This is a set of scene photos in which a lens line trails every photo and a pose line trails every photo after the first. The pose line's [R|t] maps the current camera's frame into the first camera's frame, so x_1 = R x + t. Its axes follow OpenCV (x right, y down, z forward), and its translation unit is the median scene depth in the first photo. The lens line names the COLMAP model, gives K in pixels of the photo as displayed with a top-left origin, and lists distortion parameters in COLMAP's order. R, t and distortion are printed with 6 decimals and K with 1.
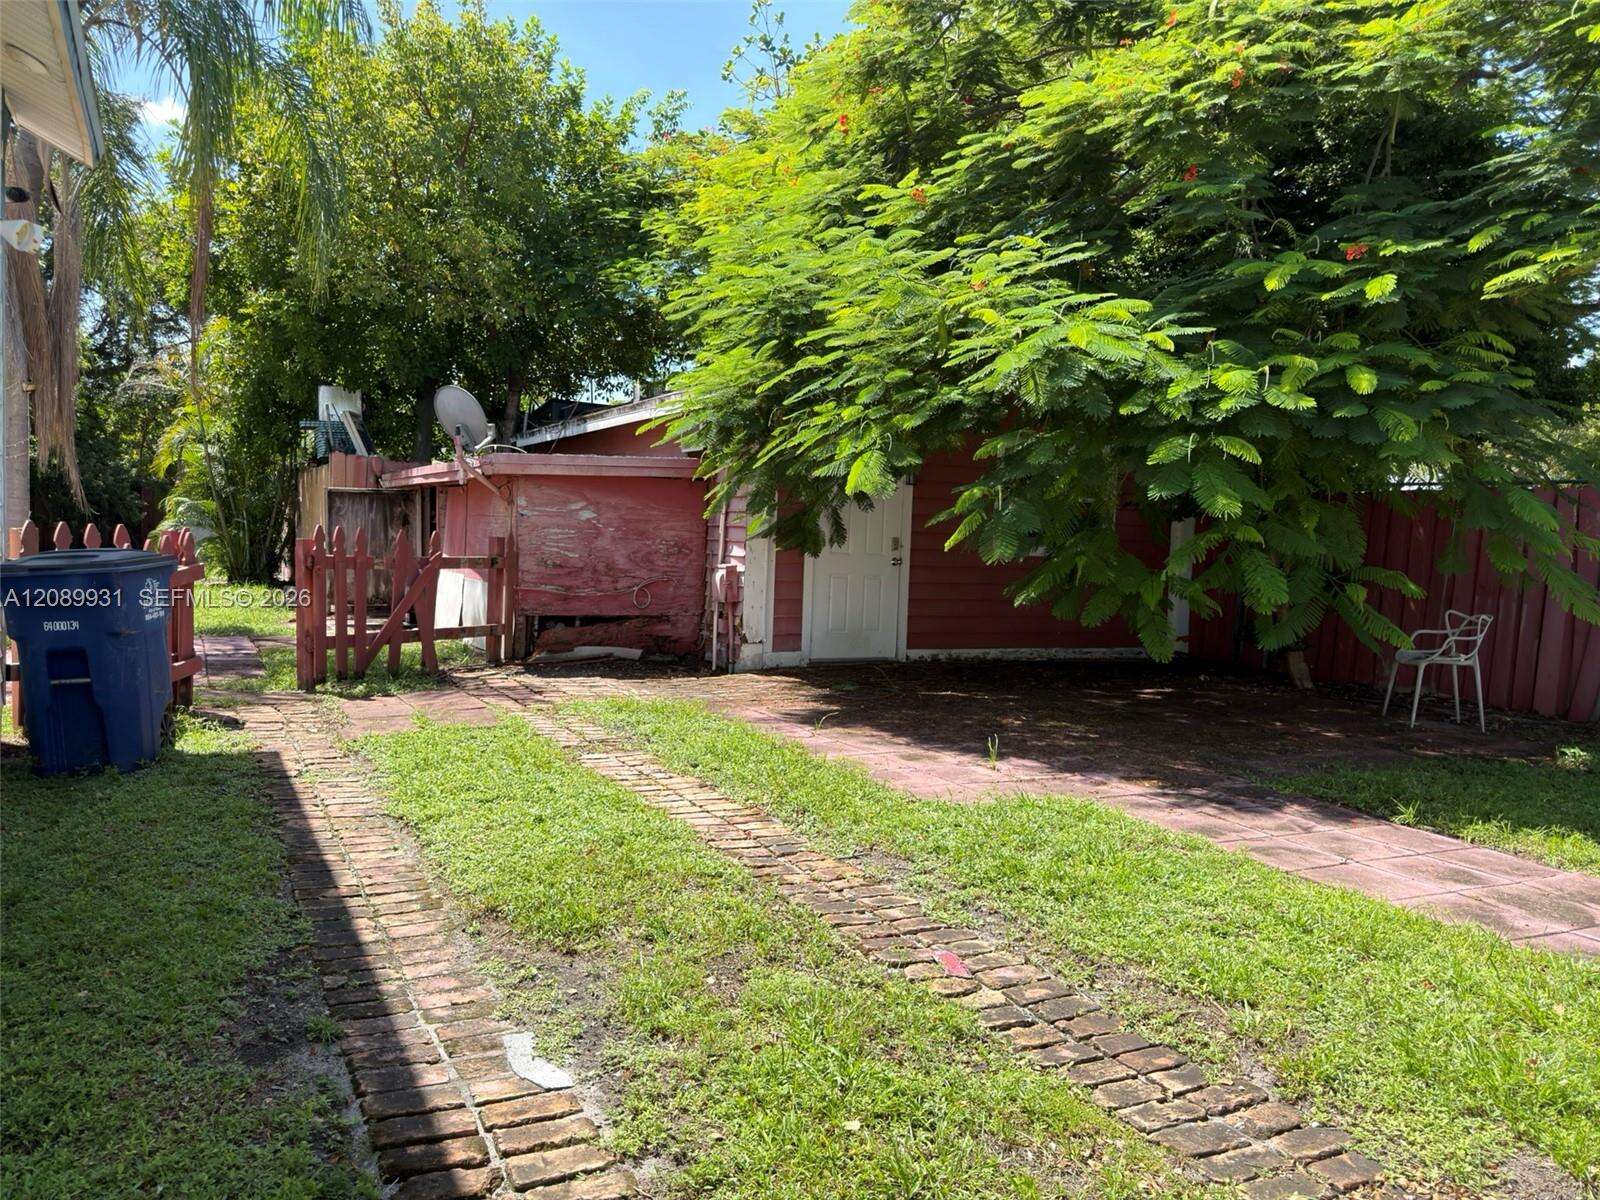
lens RADIAL K [[1127.3, 0, 792.0], [0, 1127.3, 588.4], [0, 0, 1]] dist [0.100379, -0.149994]
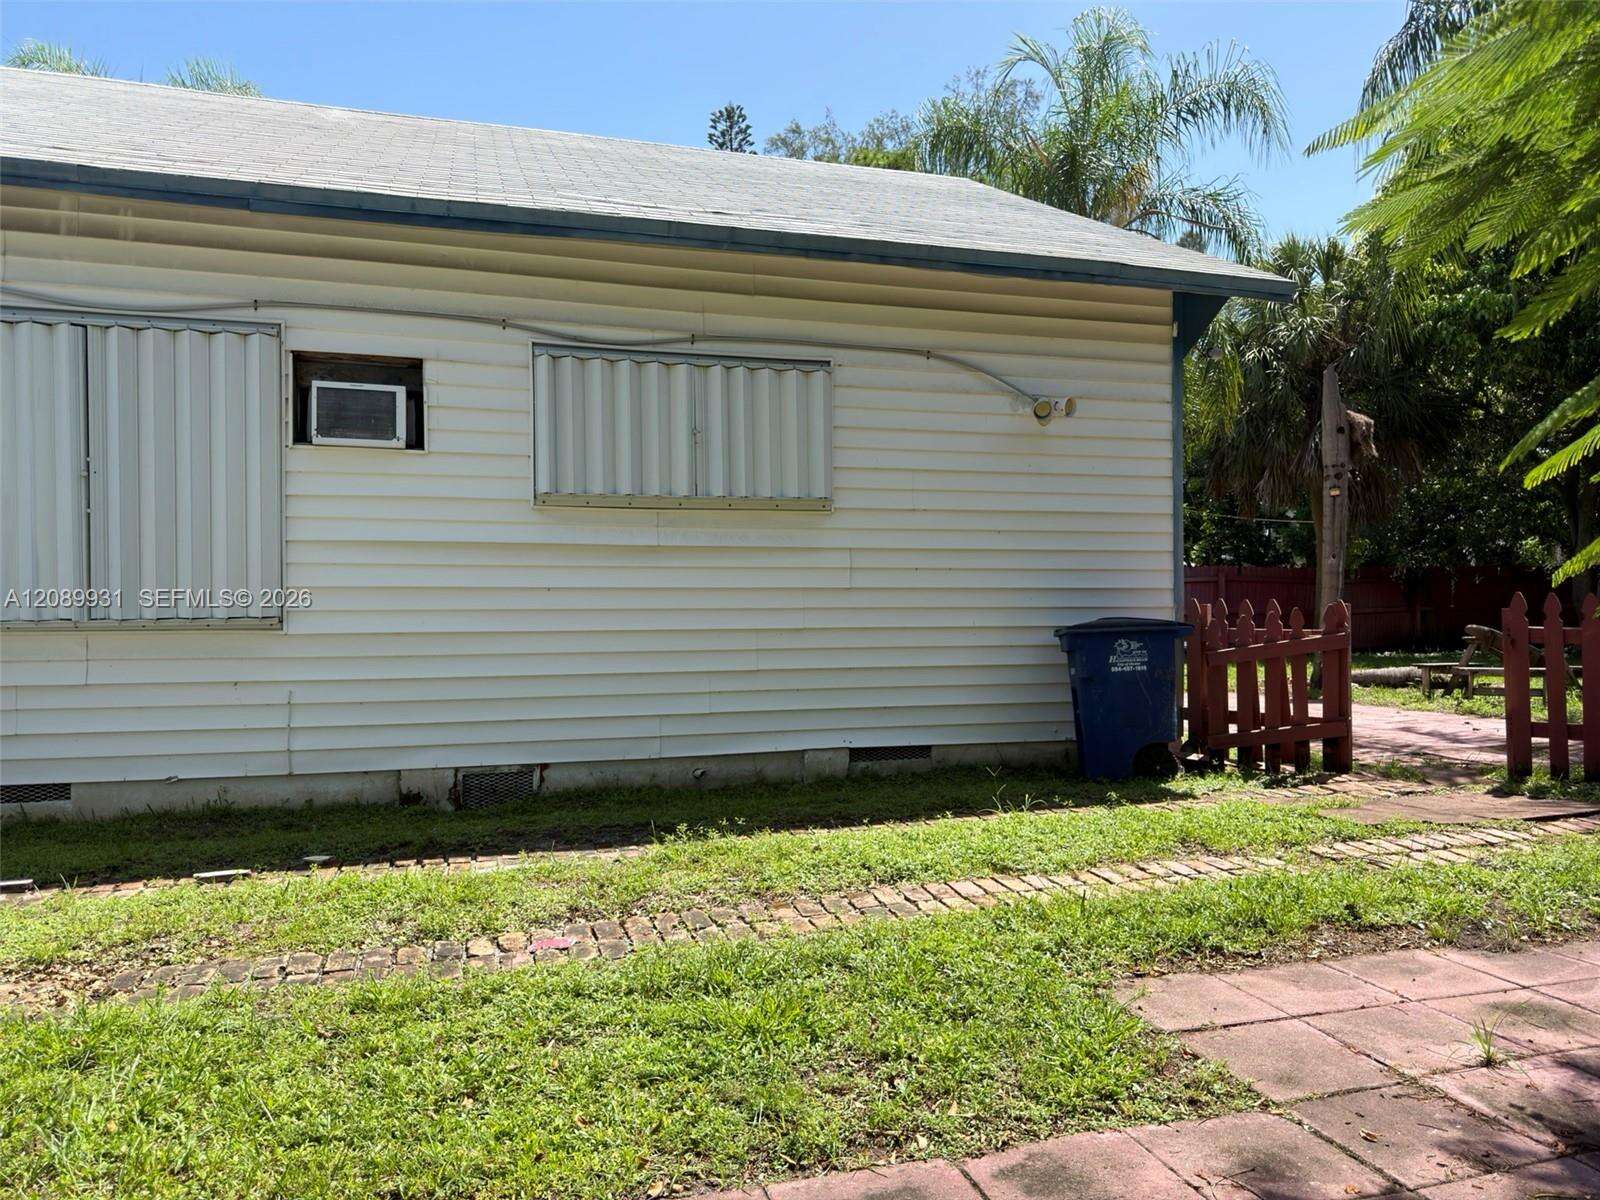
lens RADIAL K [[1129.9, 0, 800.0], [0, 1129.9, 600.0], [0, 0, 1]] dist [0.083437, -0.099644]
pose [[-0.191490, -0.031605, -0.980986, 0.442623], [-0.042044, 0.998828, -0.023973, -0.003515], [0.980594, 0.036654, -0.192594, 0.513960]]
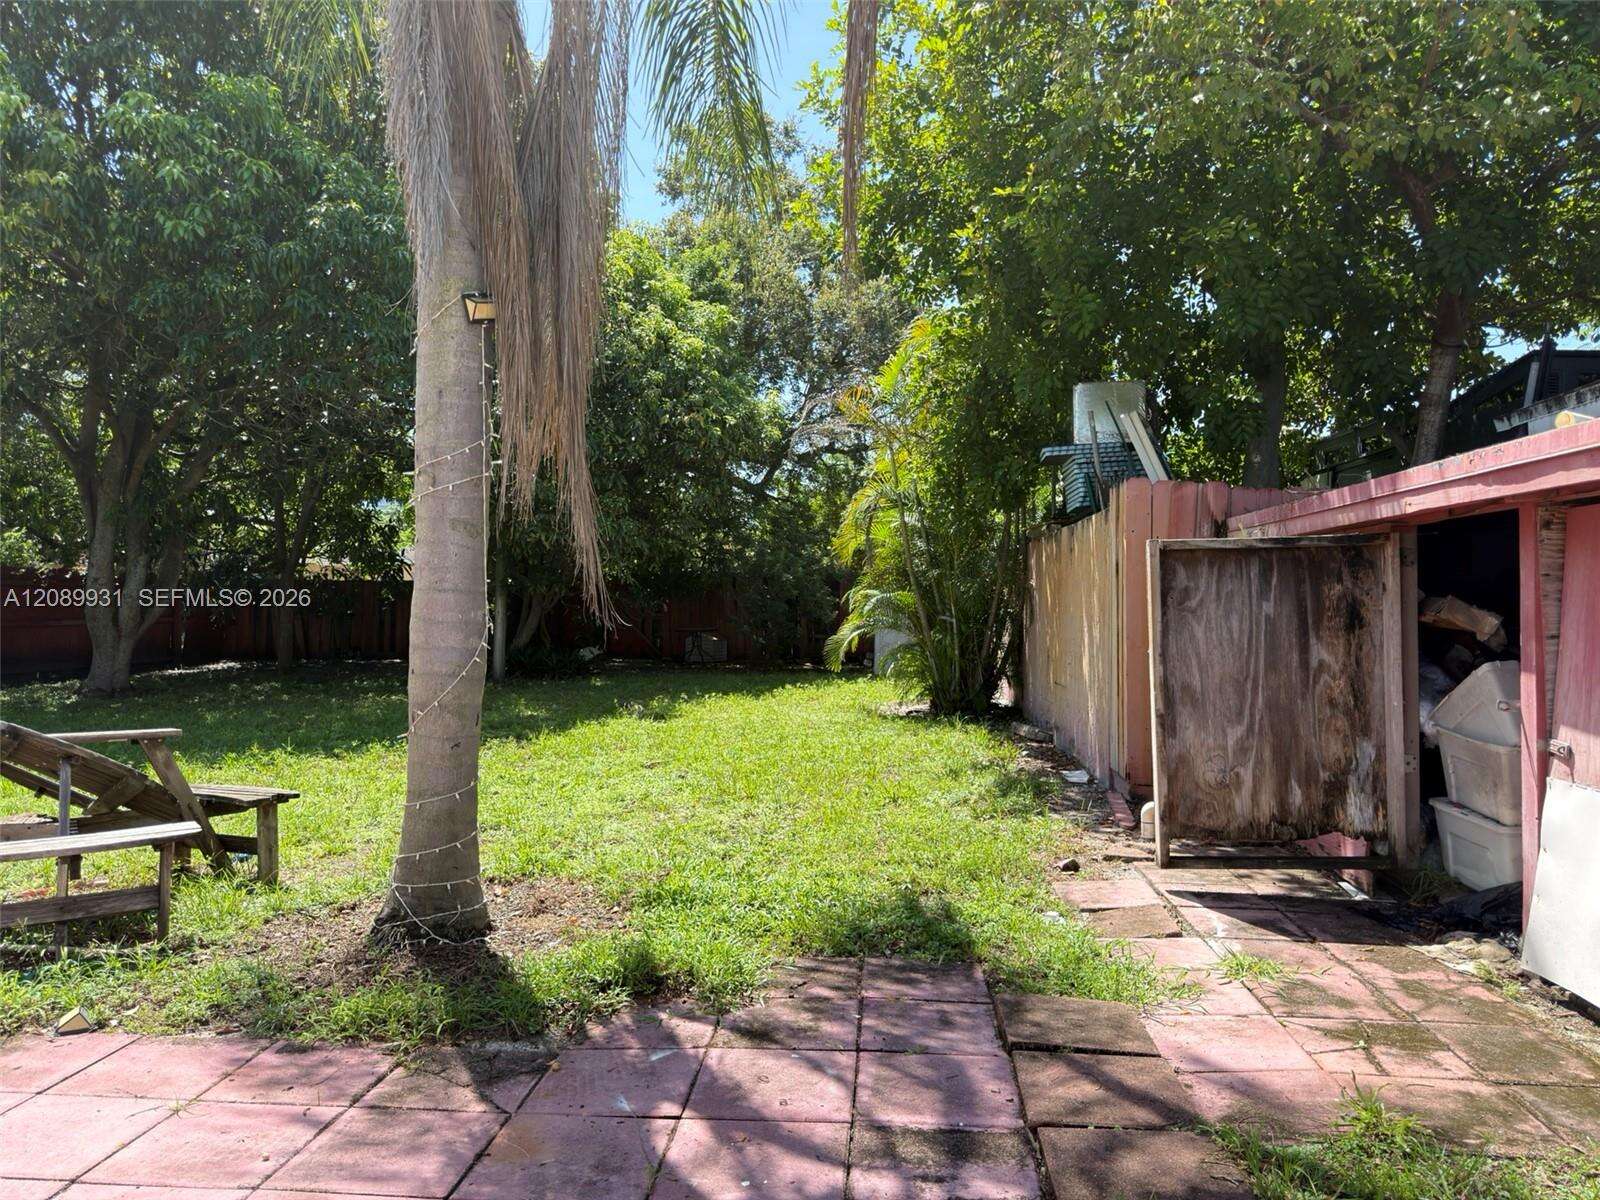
lens RADIAL K [[1127.3, 0, 792.0], [0, 1127.3, 588.4], [0, 0, 1]] dist [0.100379, -0.149994]
pose [[0.836999, -0.036536, -0.545984, -0.395816], [-0.005716, 0.997130, -0.075490, -0.054410], [0.547175, 0.066306, 0.834388, 0.801555]]
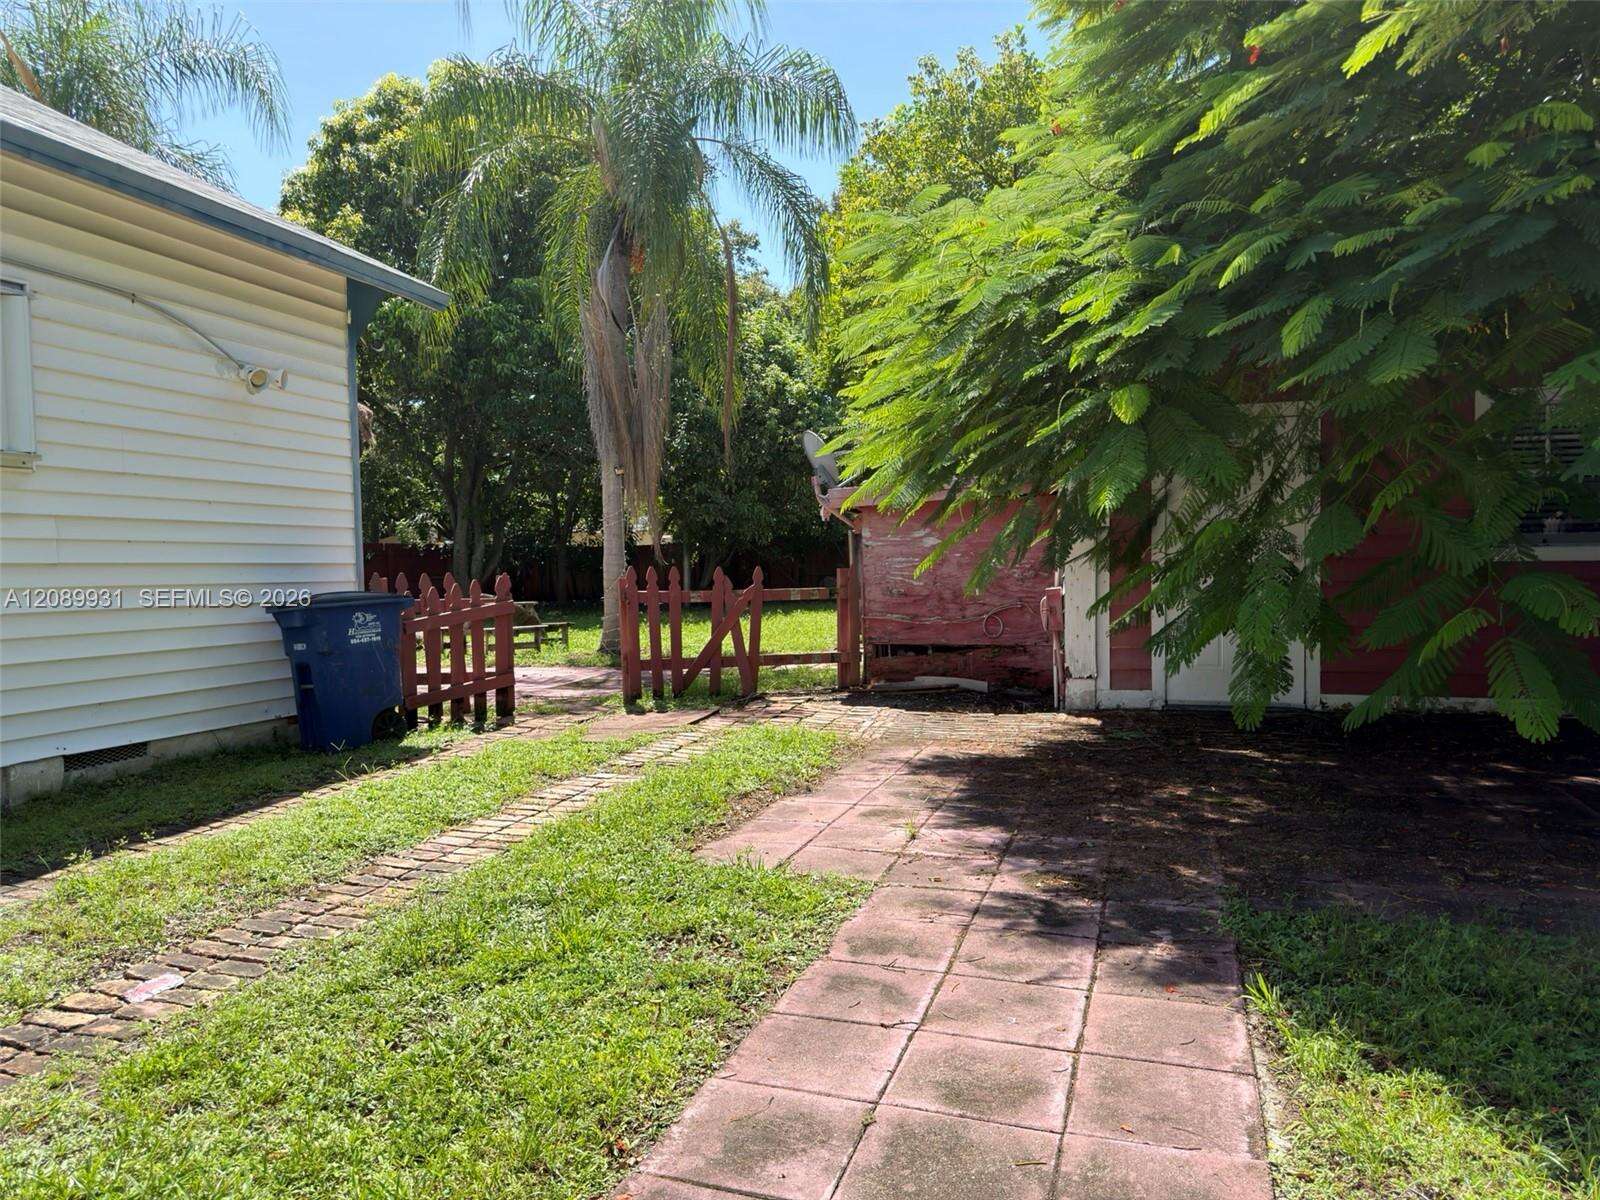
lens RADIAL K [[1129.9, 0, 800.0], [0, 1129.9, 600.0], [0, 0, 1]] dist [0.083437, -0.099644]
pose [[0.707623, -0.022186, -0.706242, 0.436072], [0.008680, 0.999704, -0.022708, 0.007136], [0.706537, 0.009938, 0.707606, 0.242873]]
